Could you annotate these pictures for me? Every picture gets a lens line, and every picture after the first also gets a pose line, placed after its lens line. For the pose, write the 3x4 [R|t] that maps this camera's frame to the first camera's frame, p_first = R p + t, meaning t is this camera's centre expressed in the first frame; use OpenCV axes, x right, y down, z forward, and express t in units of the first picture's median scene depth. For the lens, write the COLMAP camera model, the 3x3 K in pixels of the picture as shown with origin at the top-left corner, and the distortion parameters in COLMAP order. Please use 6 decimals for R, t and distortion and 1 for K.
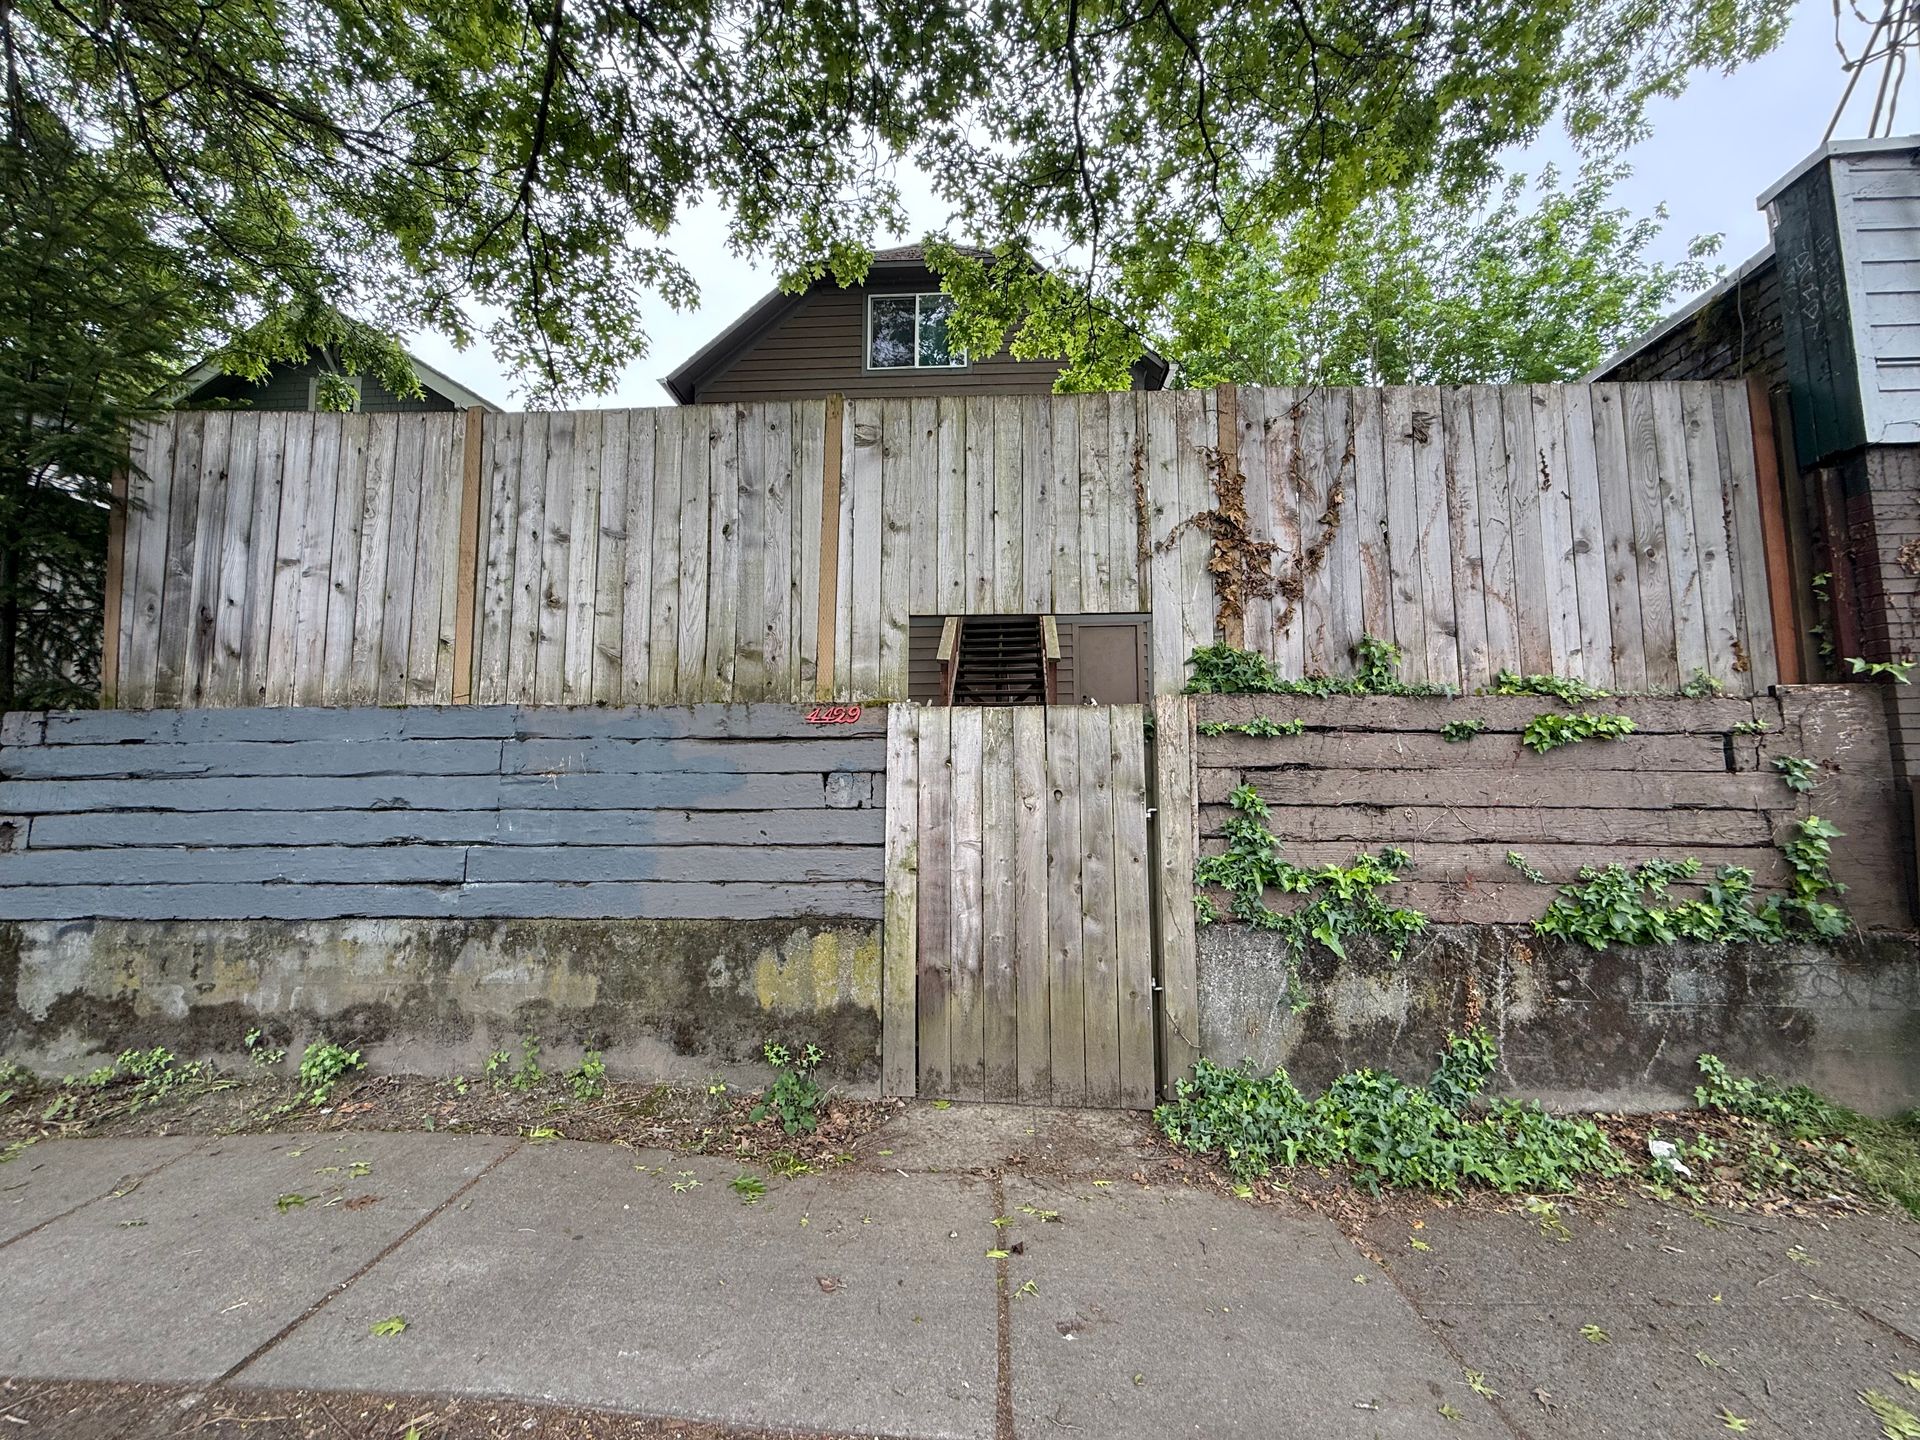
lens RADIAL K [[761.4, 0, 955.0], [0, 761.4, 724.9], [0, 0, 1]] dist [0.000621, -0.000297]
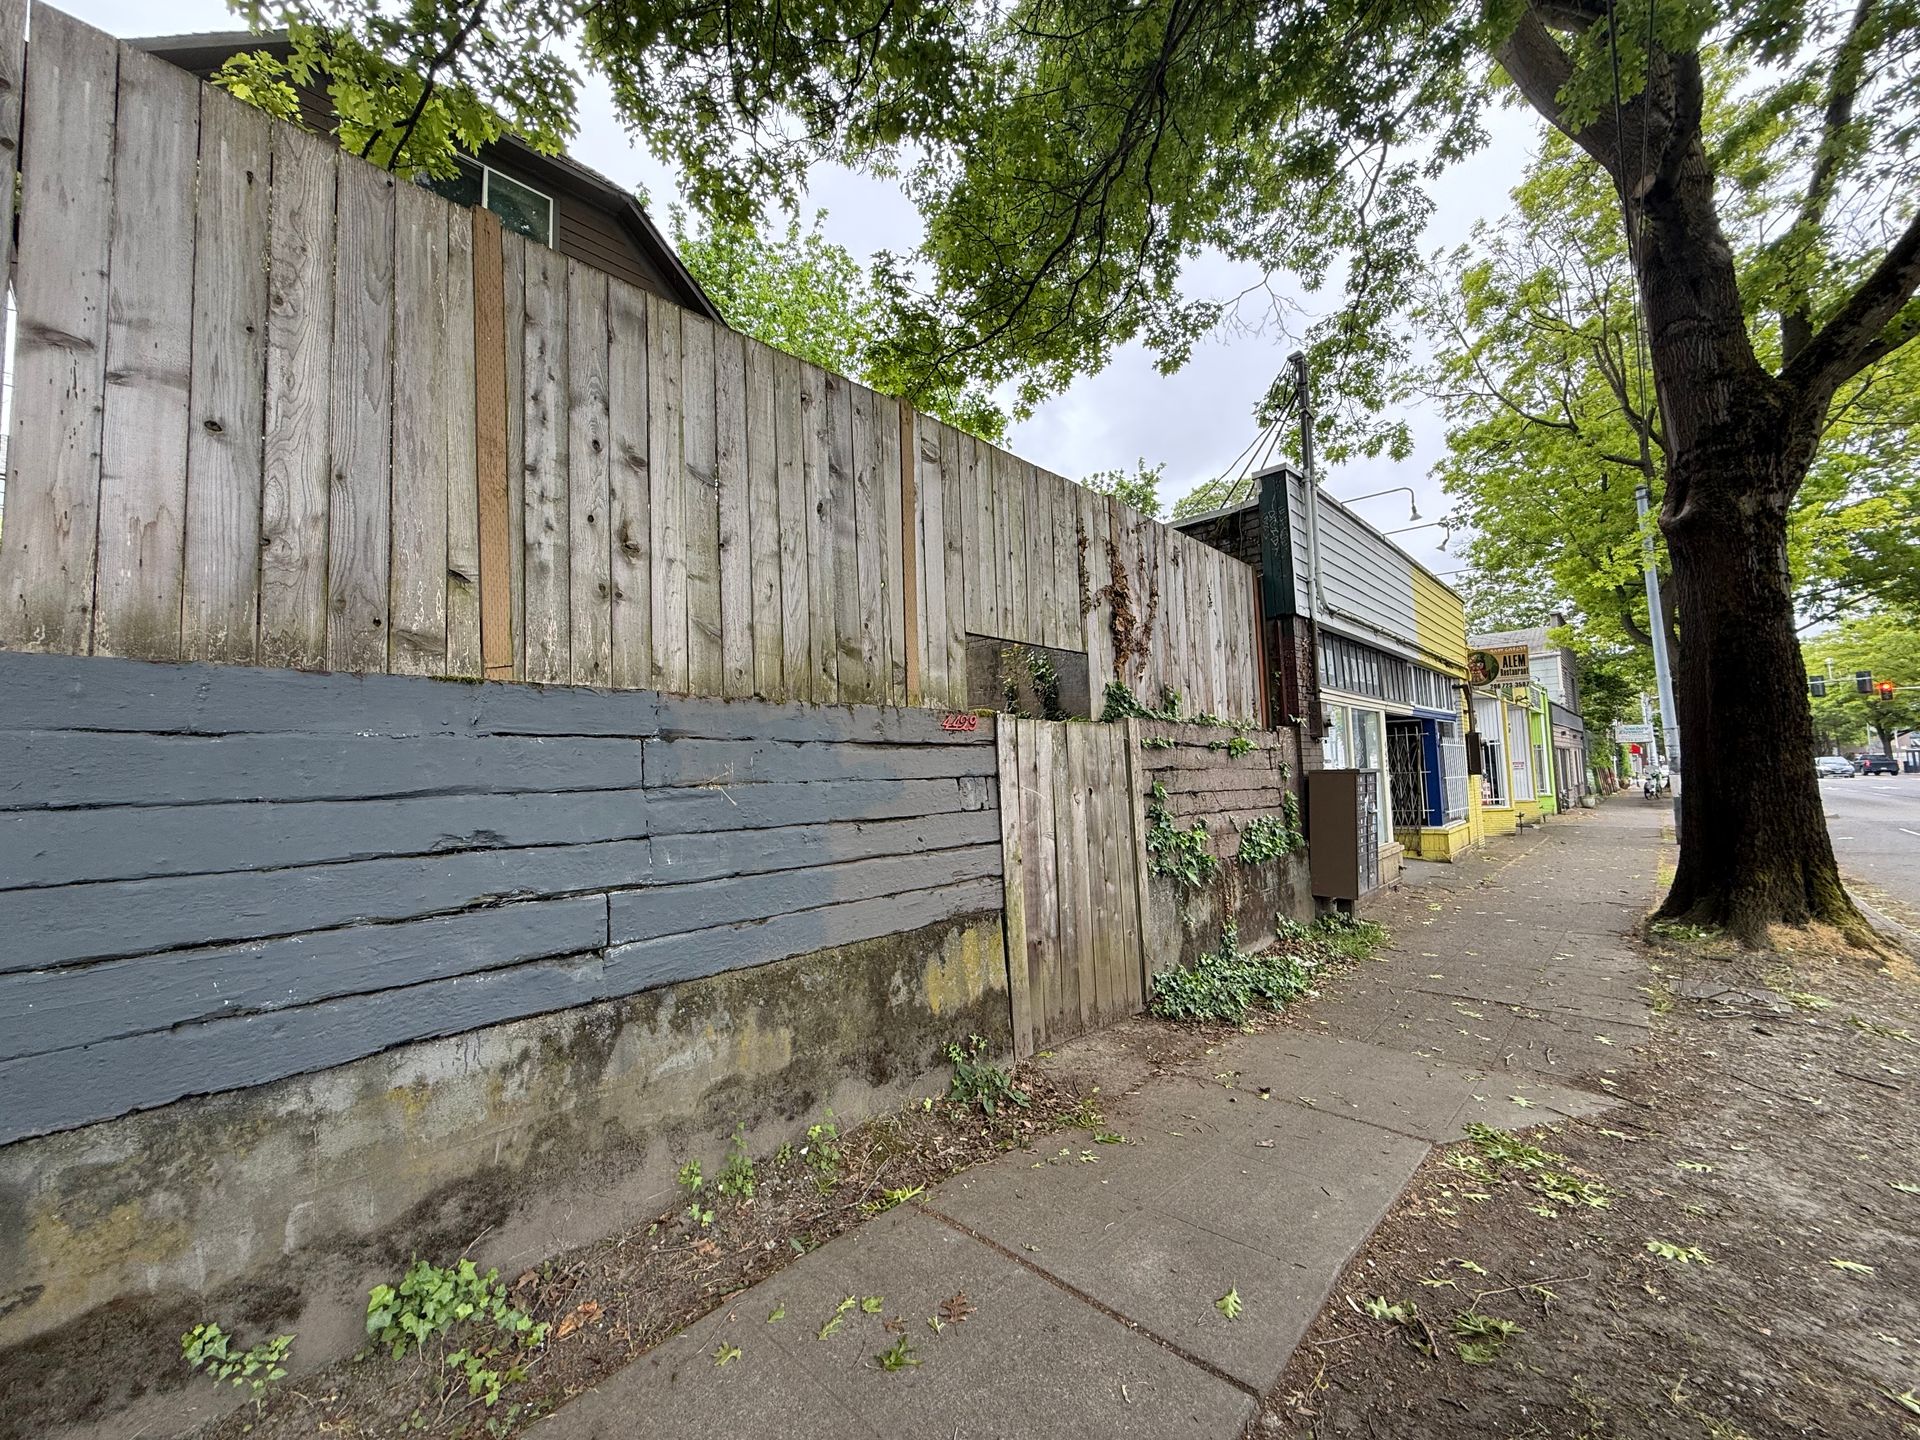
lens RADIAL K [[761.4, 0, 955.0], [0, 761.4, 724.9], [0, 0, 1]] dist [0.000621, -0.000297]
pose [[0.650450, 0.035377, 0.758725, -0.940993], [-0.042282, 0.999052, -0.010334, 0.001213], [-0.758371, -0.025359, 0.651330, 0.313003]]
